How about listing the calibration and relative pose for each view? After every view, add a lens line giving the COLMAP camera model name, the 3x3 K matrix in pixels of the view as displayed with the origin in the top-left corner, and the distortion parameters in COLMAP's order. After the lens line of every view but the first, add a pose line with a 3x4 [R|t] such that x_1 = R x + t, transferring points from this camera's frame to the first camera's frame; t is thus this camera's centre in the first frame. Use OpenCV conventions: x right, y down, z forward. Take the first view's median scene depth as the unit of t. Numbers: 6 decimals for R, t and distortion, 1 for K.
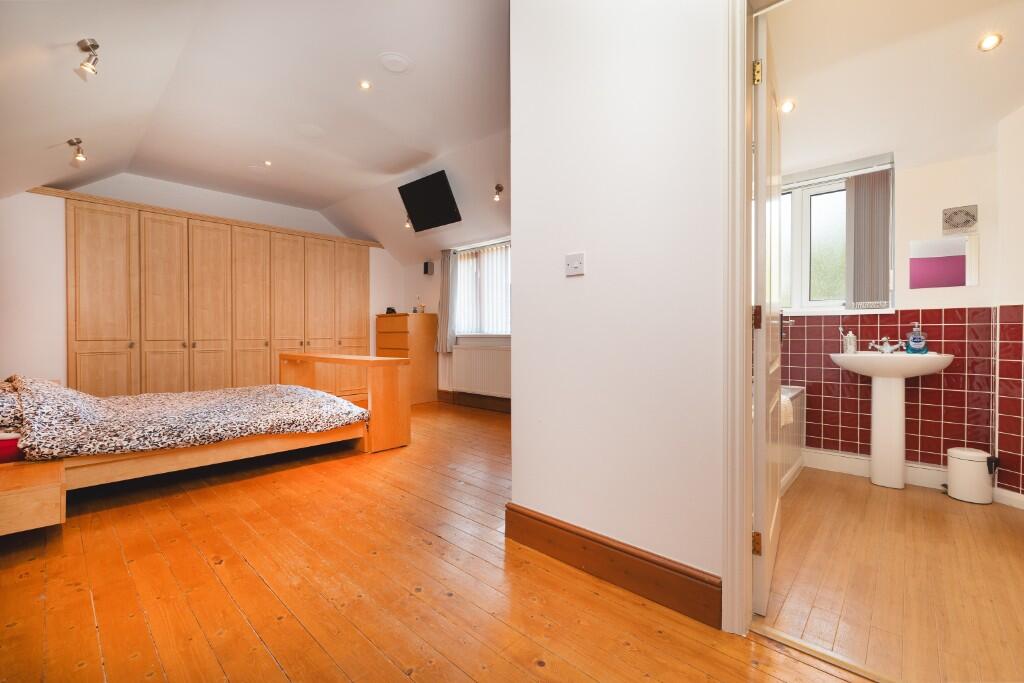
lens RADIAL K [[431.6, 0, 511.7], [0, 431.6, 331.1], [0, 0, 1]] dist [0.001201, -0.000052]
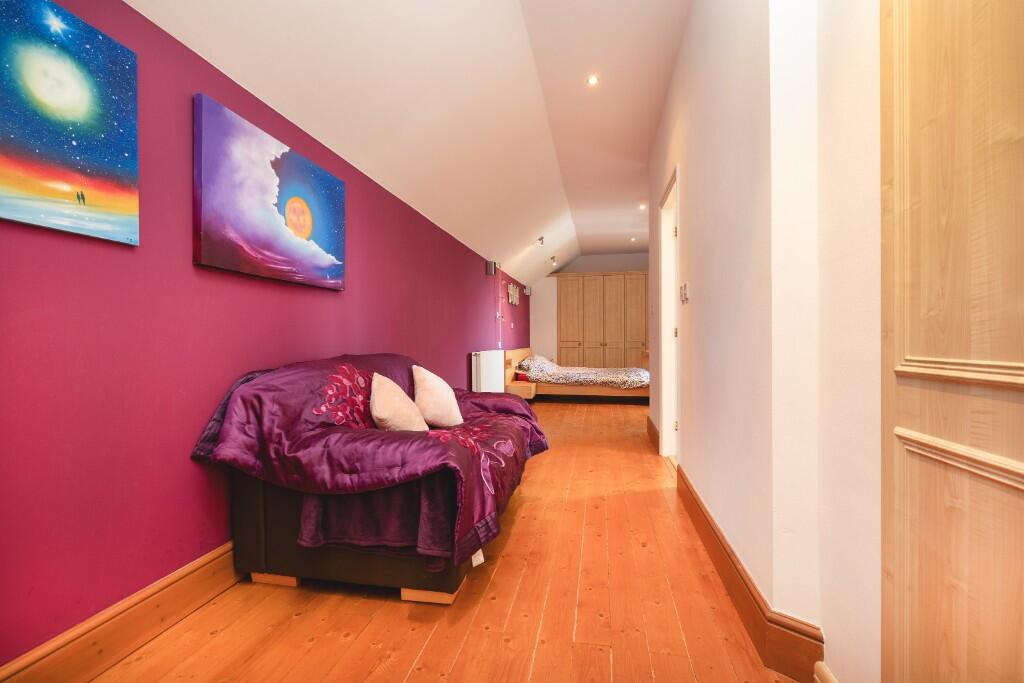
lens RADIAL K [[431.6, 0, 511.7], [0, 431.6, 331.1], [0, 0, 1]] dist [0.001201, -0.000052]
pose [[0.528105, -0.010563, -0.849113, 0.743084], [0.005035, 0.999944, -0.009307, -0.009956], [0.849164, 0.000640, 0.528129, -0.376039]]
